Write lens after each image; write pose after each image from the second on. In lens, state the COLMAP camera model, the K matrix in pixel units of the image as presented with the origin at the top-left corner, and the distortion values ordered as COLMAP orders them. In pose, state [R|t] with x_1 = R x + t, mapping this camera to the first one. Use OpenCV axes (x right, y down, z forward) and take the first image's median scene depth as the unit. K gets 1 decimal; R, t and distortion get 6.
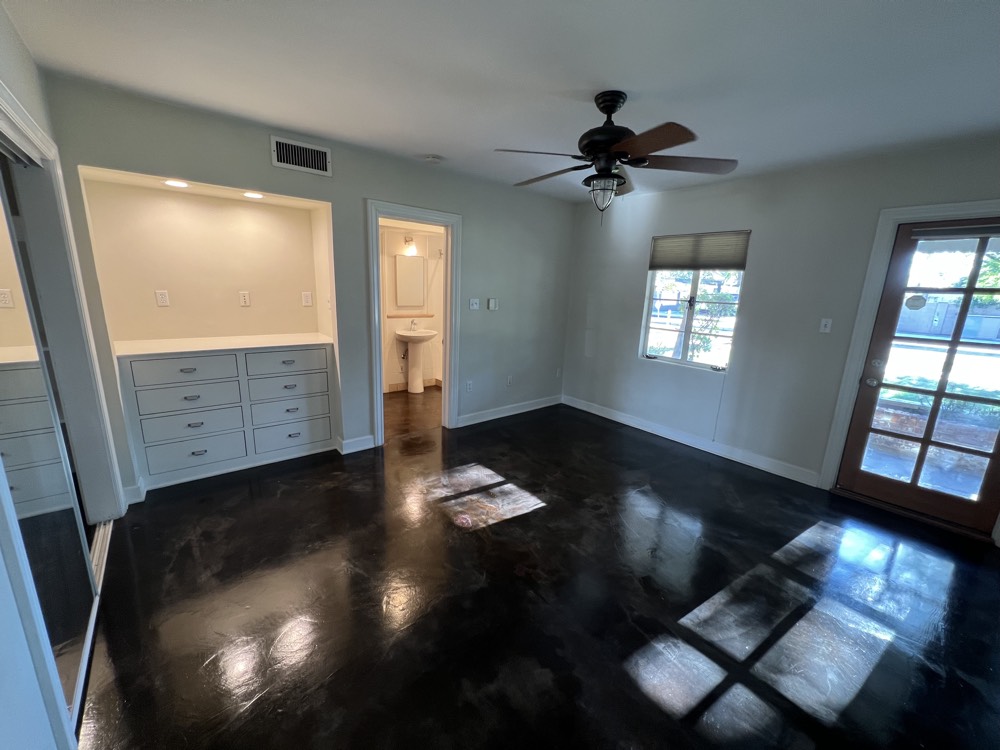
lens RADIAL K [[399.7, 0, 499.5], [0, 399.7, 377.8], [0, 0, 1]] dist [-0.000525, 0.000106]
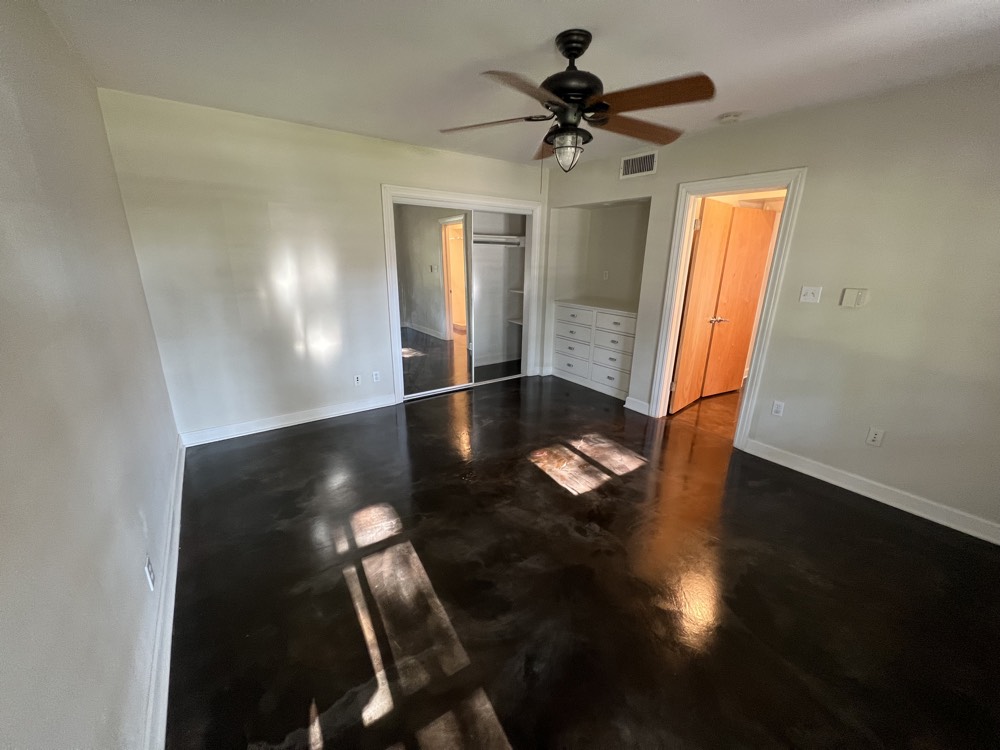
lens RADIAL K [[399.7, 0, 499.5], [0, 399.7, 377.8], [0, 0, 1]] dist [-0.000525, 0.000106]
pose [[-0.075808, 0.255227, -0.963905, 0.921706], [-0.247074, 0.931732, 0.266139, -0.140417], [0.966027, 0.258331, -0.007573, 0.725957]]
